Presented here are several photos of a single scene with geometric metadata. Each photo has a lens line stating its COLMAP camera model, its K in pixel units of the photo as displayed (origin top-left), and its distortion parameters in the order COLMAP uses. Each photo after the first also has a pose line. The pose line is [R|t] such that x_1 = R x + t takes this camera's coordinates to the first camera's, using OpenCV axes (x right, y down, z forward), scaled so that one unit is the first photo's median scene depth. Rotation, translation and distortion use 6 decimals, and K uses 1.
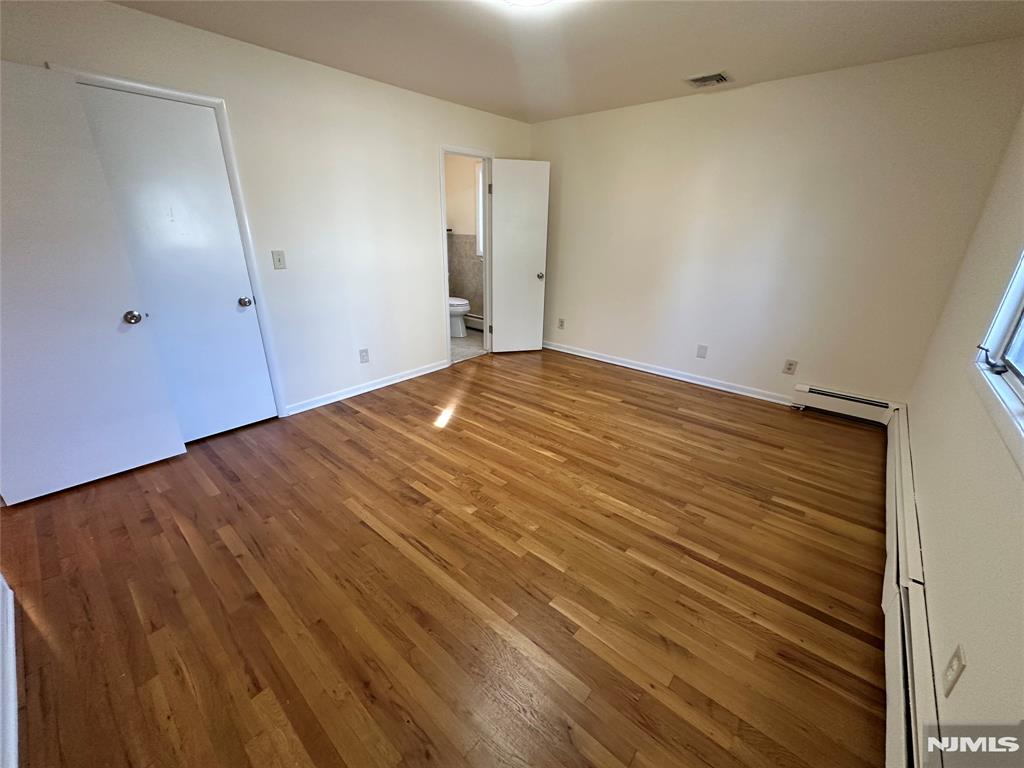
lens RADIAL K [[408.8, 0, 513.4], [0, 408.8, 385.0], [0, 0, 1]] dist [-0.002790, 0.000425]
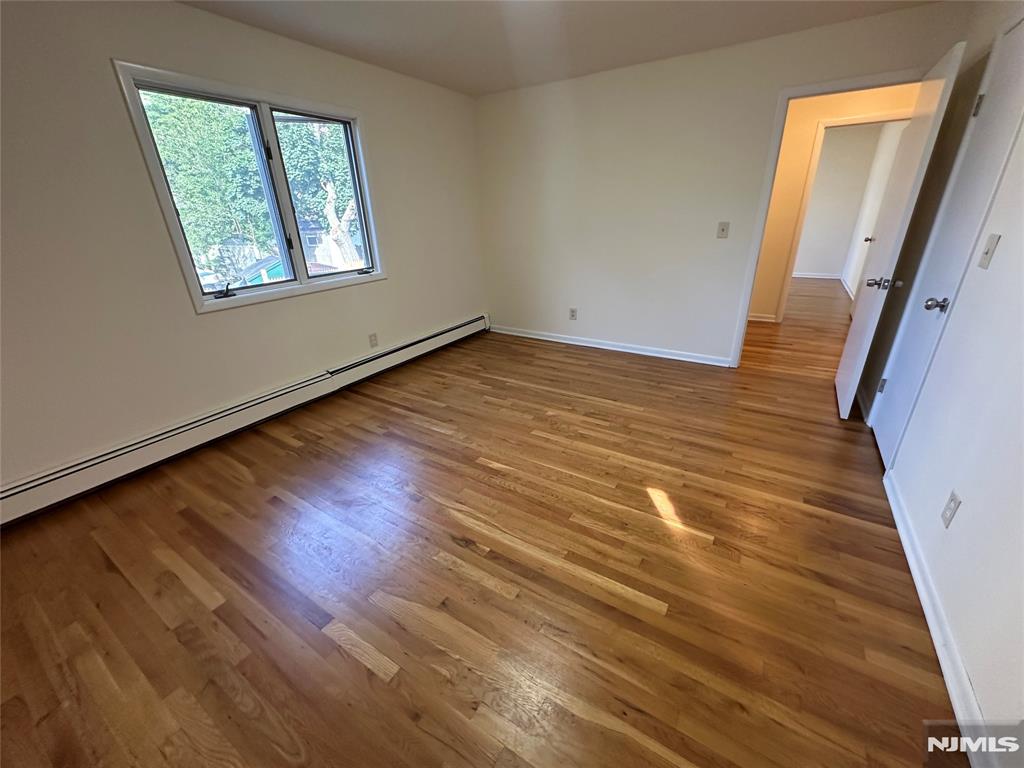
lens RADIAL K [[408.8, 0, 515.8], [0, 408.8, 386.3], [0, 0, 1]] dist [-0.002790, 0.000425]
pose [[-0.988144, 0.075788, -0.133522, 0.147126], [-0.037794, 0.722833, 0.689988, -0.560553], [0.148807, 0.686854, -0.711399, 1.509761]]
